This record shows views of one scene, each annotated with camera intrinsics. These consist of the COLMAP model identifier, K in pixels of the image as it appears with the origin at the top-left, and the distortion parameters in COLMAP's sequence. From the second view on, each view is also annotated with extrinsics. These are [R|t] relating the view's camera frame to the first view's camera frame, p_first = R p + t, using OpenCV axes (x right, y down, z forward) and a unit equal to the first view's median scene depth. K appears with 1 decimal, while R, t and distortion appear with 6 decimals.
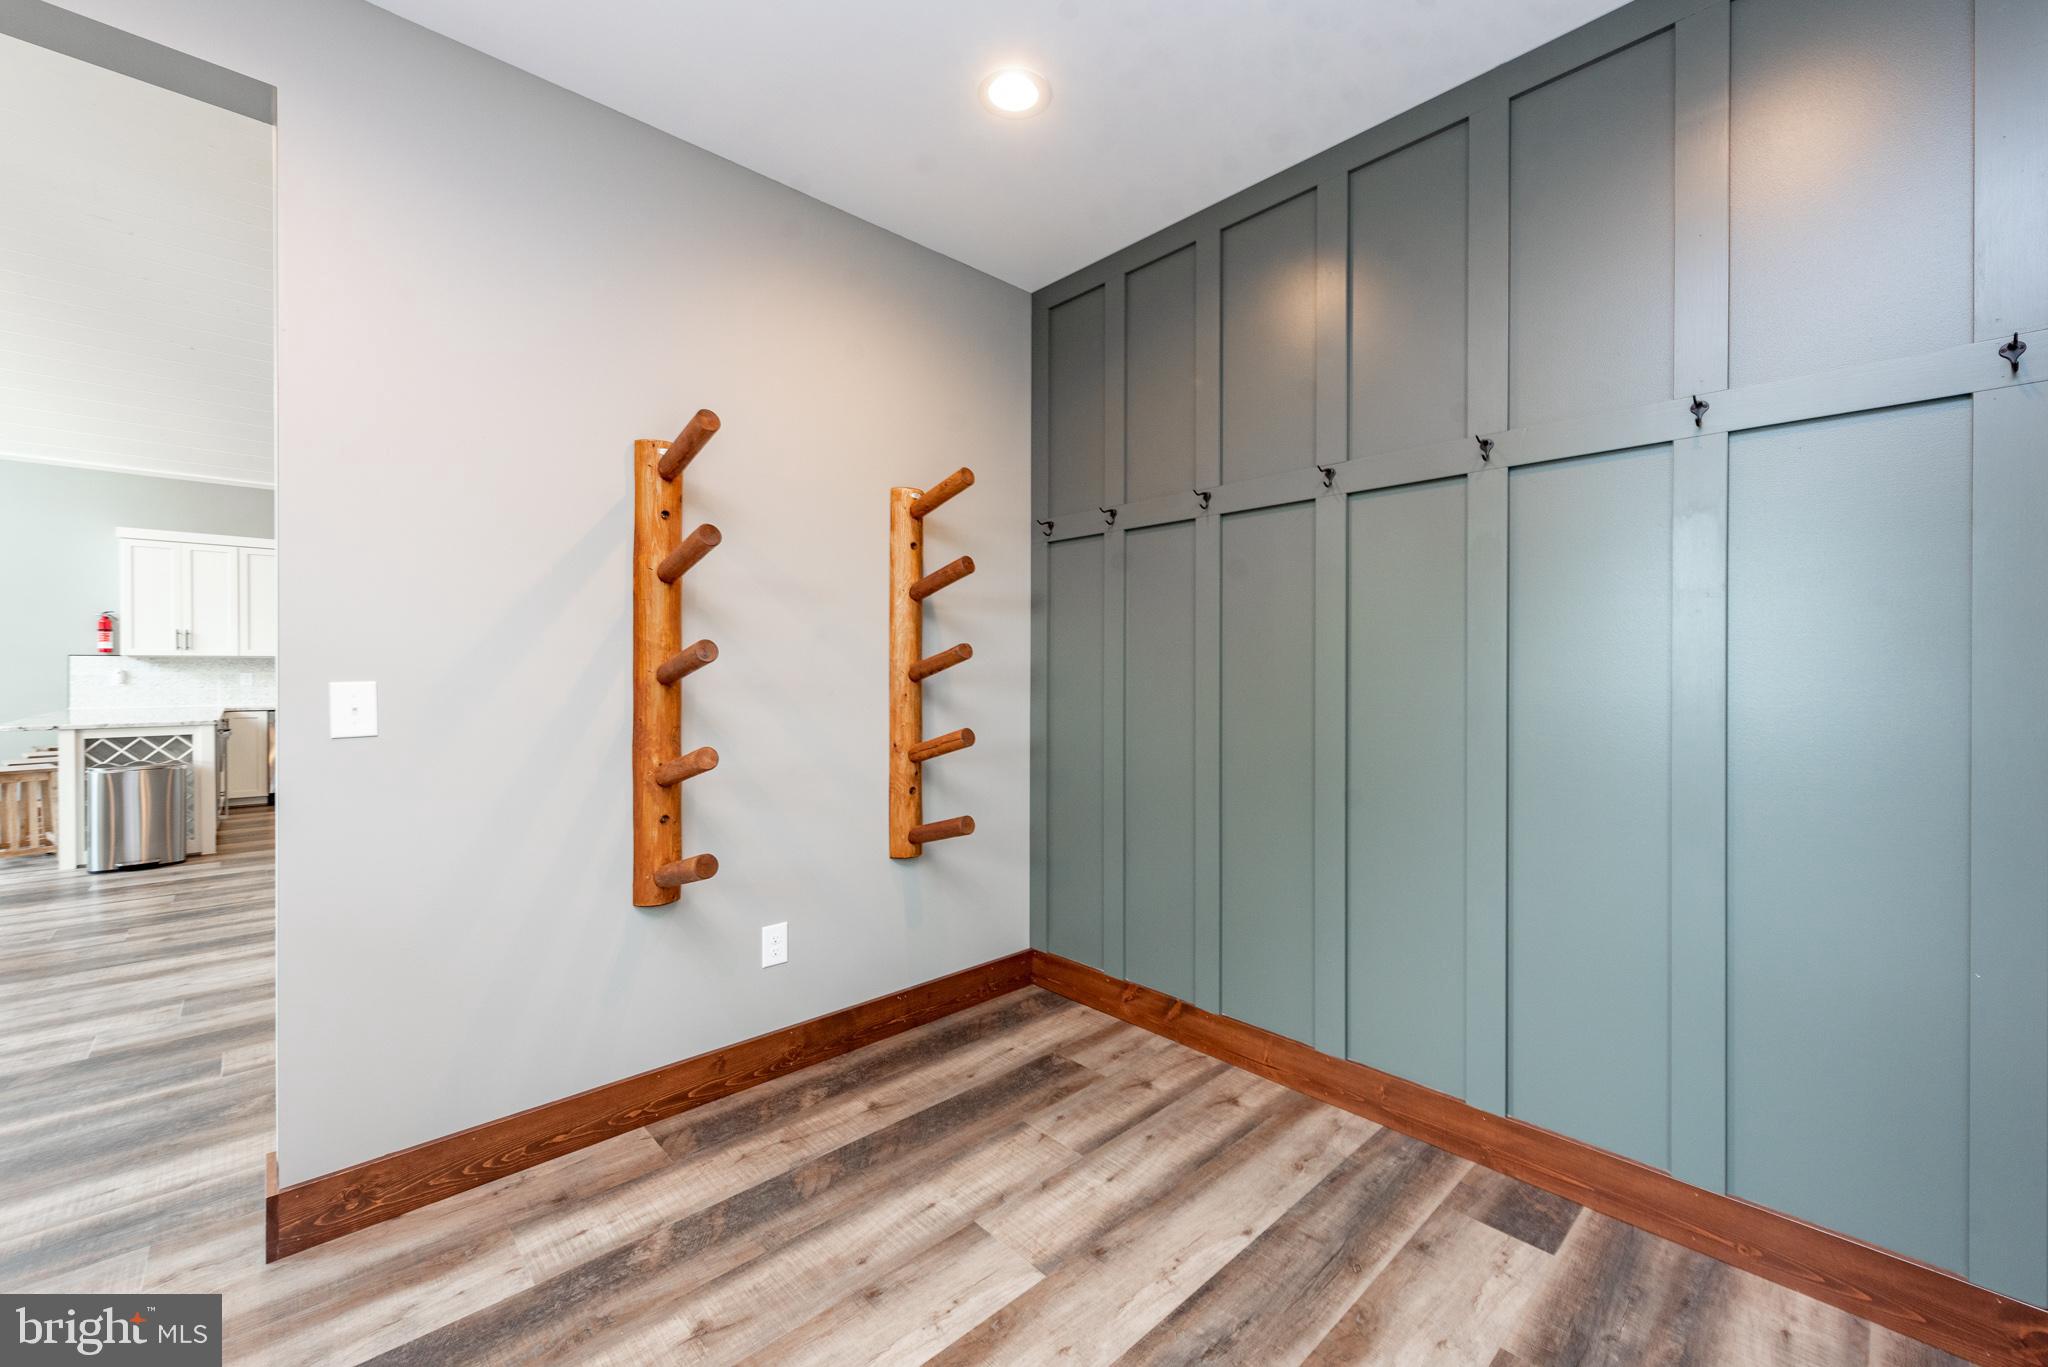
lens RADIAL K [[810.2, 0, 983.2], [0, 810.2, 675.4], [0, 0, 1]] dist [0.006511, 0.000096]
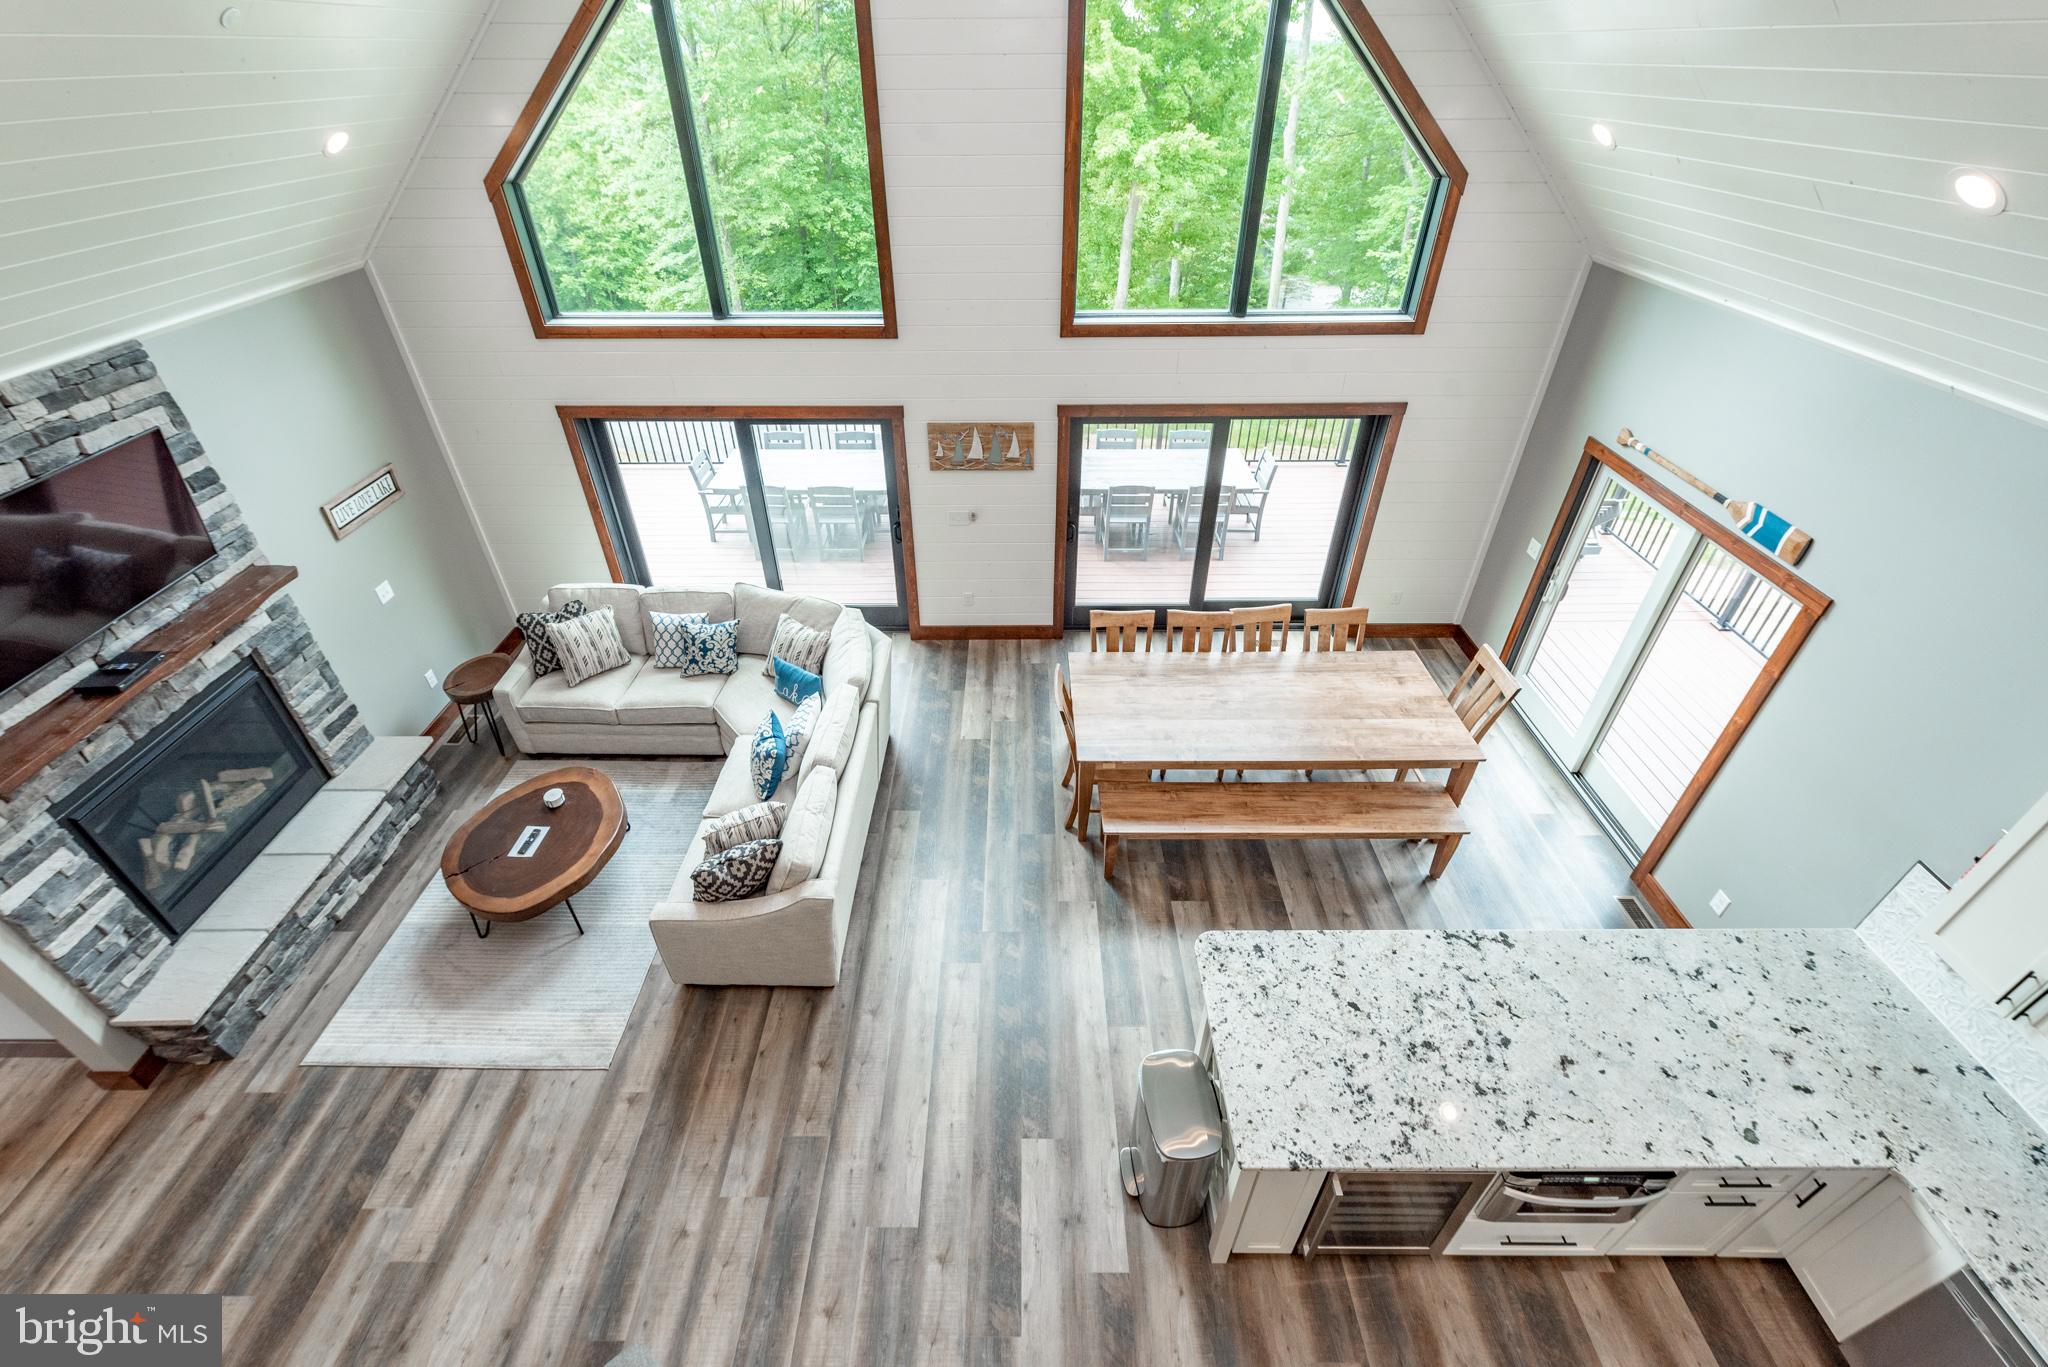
lens RADIAL K [[803.9, 0, 1011.8], [0, 803.9, 623.3], [0, 0, 1]] dist [0.004424, -0.001033]
pose [[-0.674147, 0.418606, -0.608518, -0.689944], [0.008424, 0.828188, 0.560387, -0.550183], [0.738549, 0.372657, -0.561847, 1.079858]]
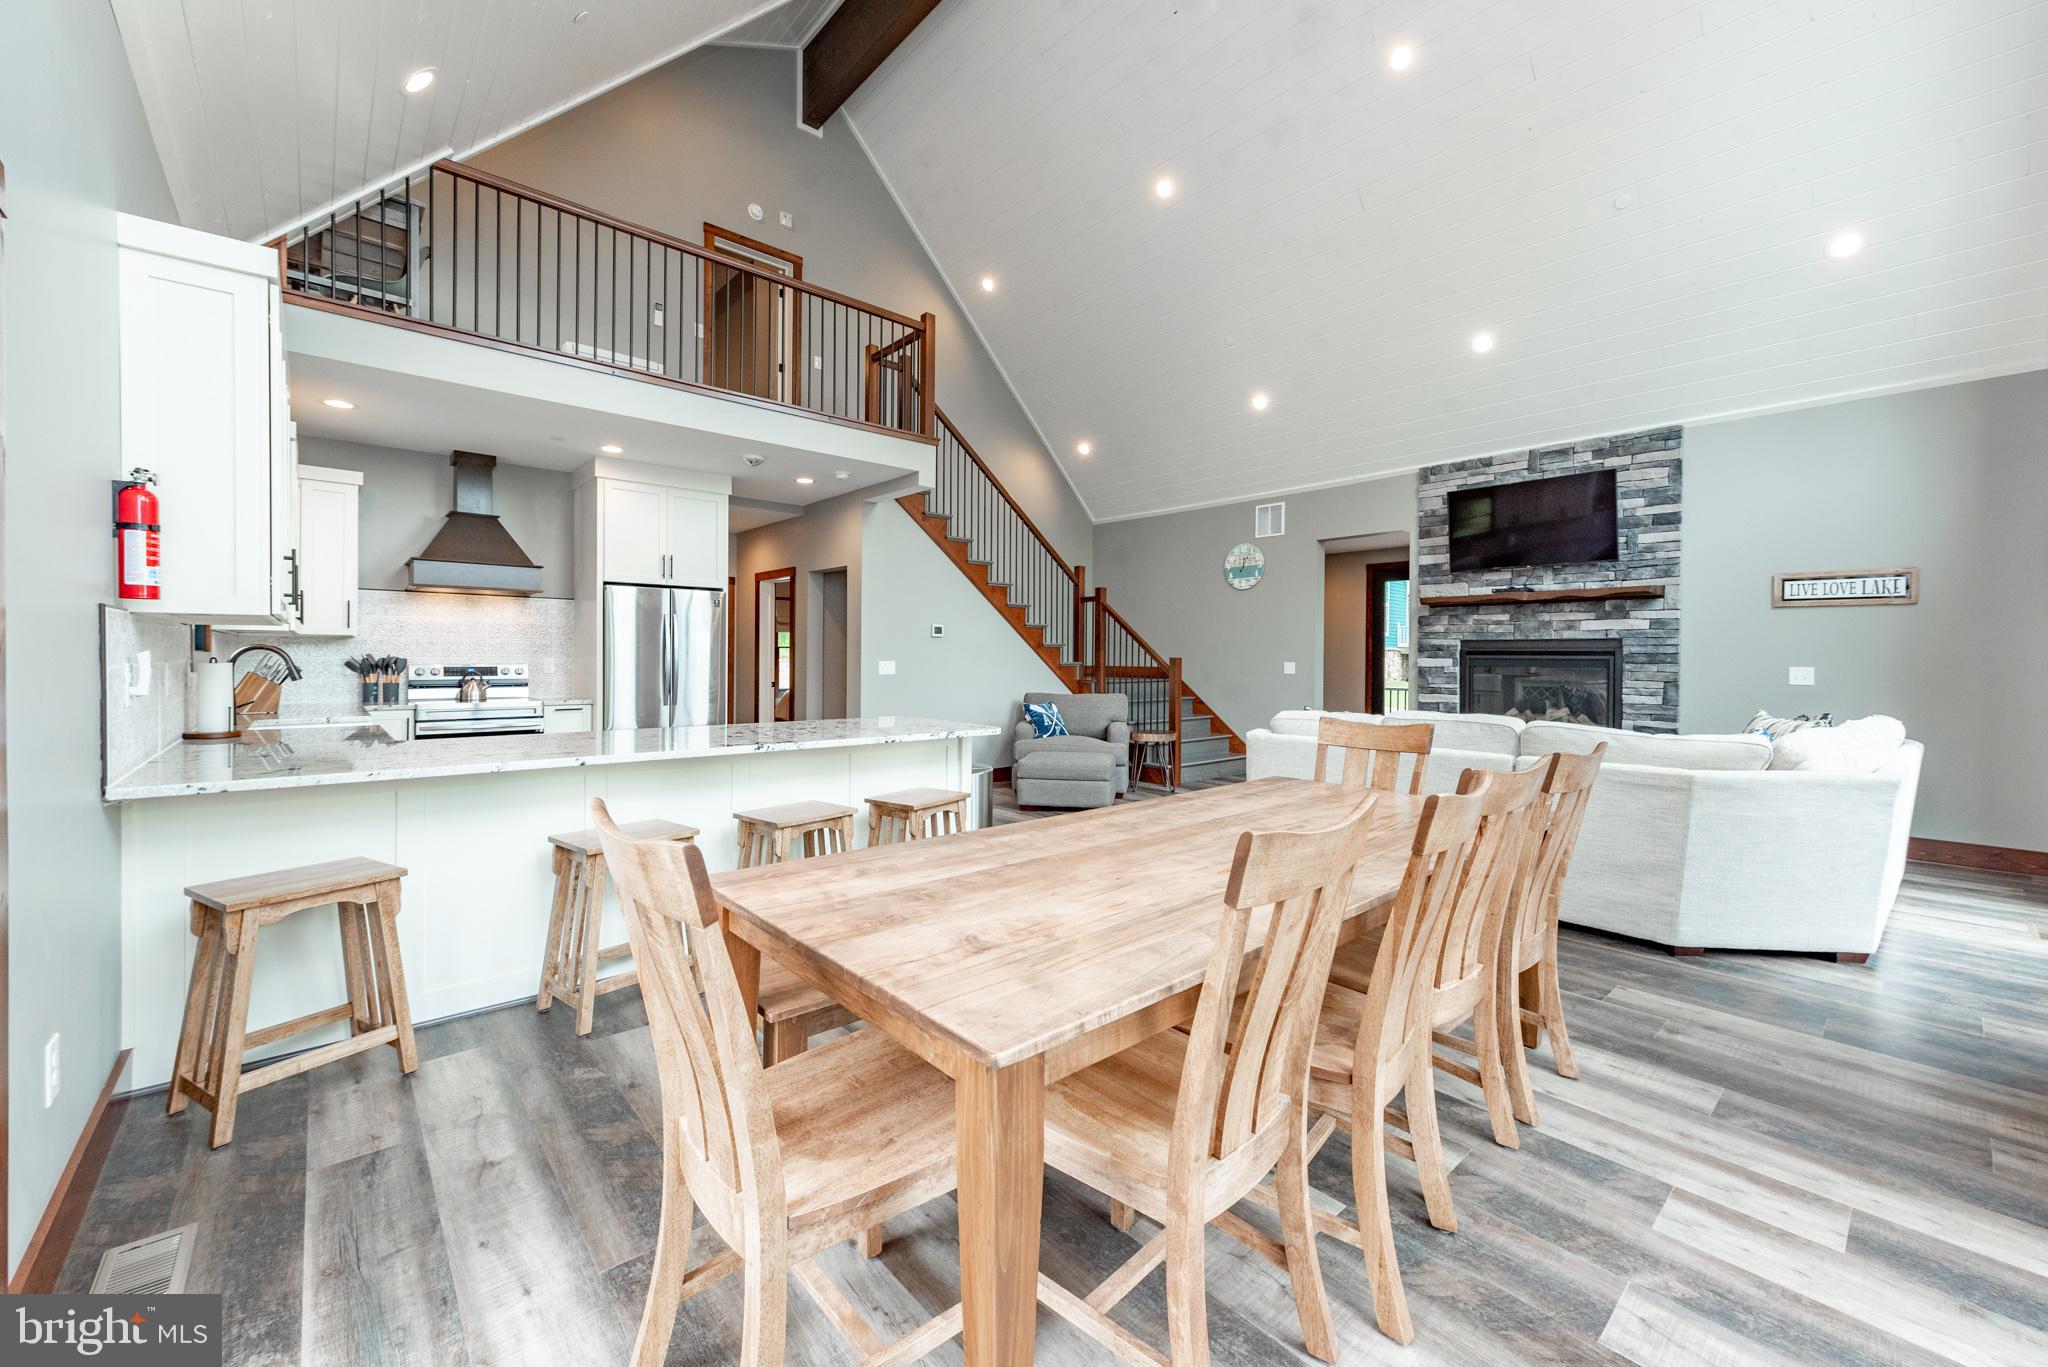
lens RADIAL K [[803.9, 0, 1044.7], [0, 803.9, 659.5], [0, 0, 1]] dist [0.004424, -0.001033]
pose [[-0.005101, -0.004817, 0.999975, -1.873090], [-0.007565, 0.999960, 0.004778, -0.011720], [-0.999958, -0.007540, -0.005137, 0.874937]]
